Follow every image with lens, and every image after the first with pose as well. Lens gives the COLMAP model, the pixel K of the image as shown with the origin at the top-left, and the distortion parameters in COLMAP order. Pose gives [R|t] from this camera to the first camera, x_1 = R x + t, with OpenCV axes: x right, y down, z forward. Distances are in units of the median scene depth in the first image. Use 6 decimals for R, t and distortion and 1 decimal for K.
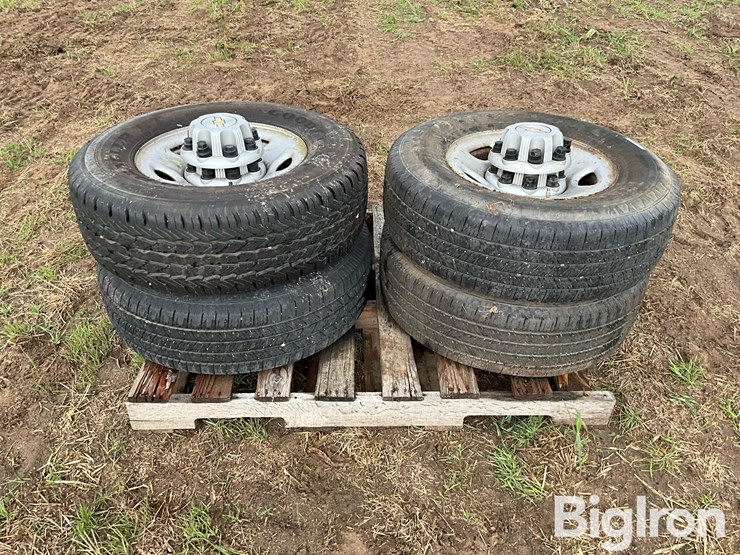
lens RADIAL K [[623.2, 0, 362.7], [0, 623.2, 272.1], [0, 0, 1]] dist [0.082640, -0.158816]
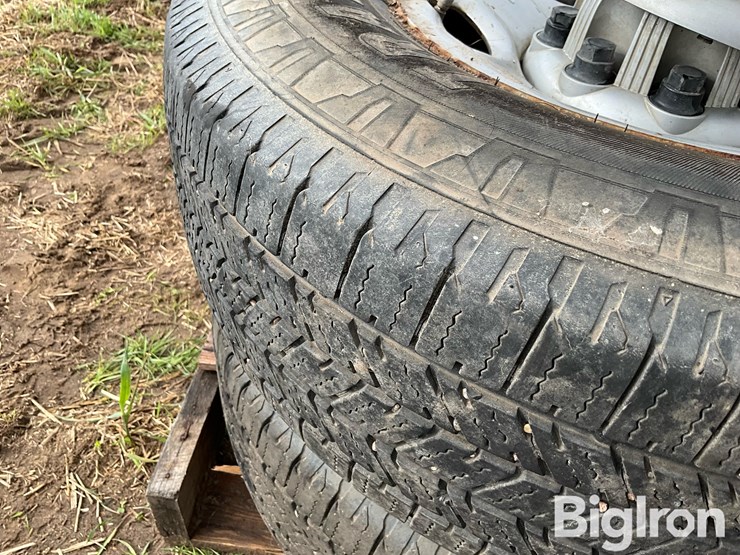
lens RADIAL K [[623.2, 0, 363.9], [0, 623.2, 279.0], [0, 0, 1]] dist [0.082640, -0.158816]
pose [[-0.138404, 0.640899, -0.755045, 0.608055], [-0.614646, 0.542208, 0.572905, -0.195883], [0.776566, 0.543378, 0.318882, 0.911913]]
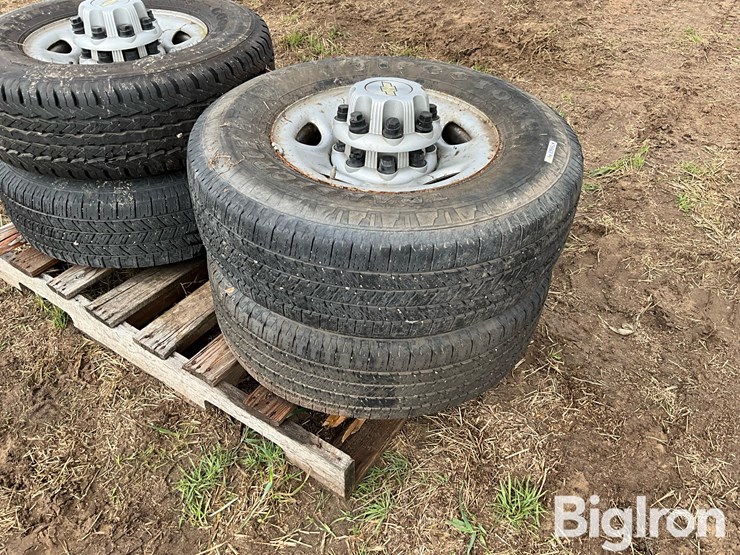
lens RADIAL K [[623.2, 0, 364.5], [0, 623.2, 275.7], [0, 0, 1]] dist [0.082640, -0.158816]
pose [[0.809672, 0.370548, -0.455111, 0.678192], [-0.328006, 0.928765, 0.172650, -0.146656], [0.486666, 0.009489, 0.873536, 0.369597]]
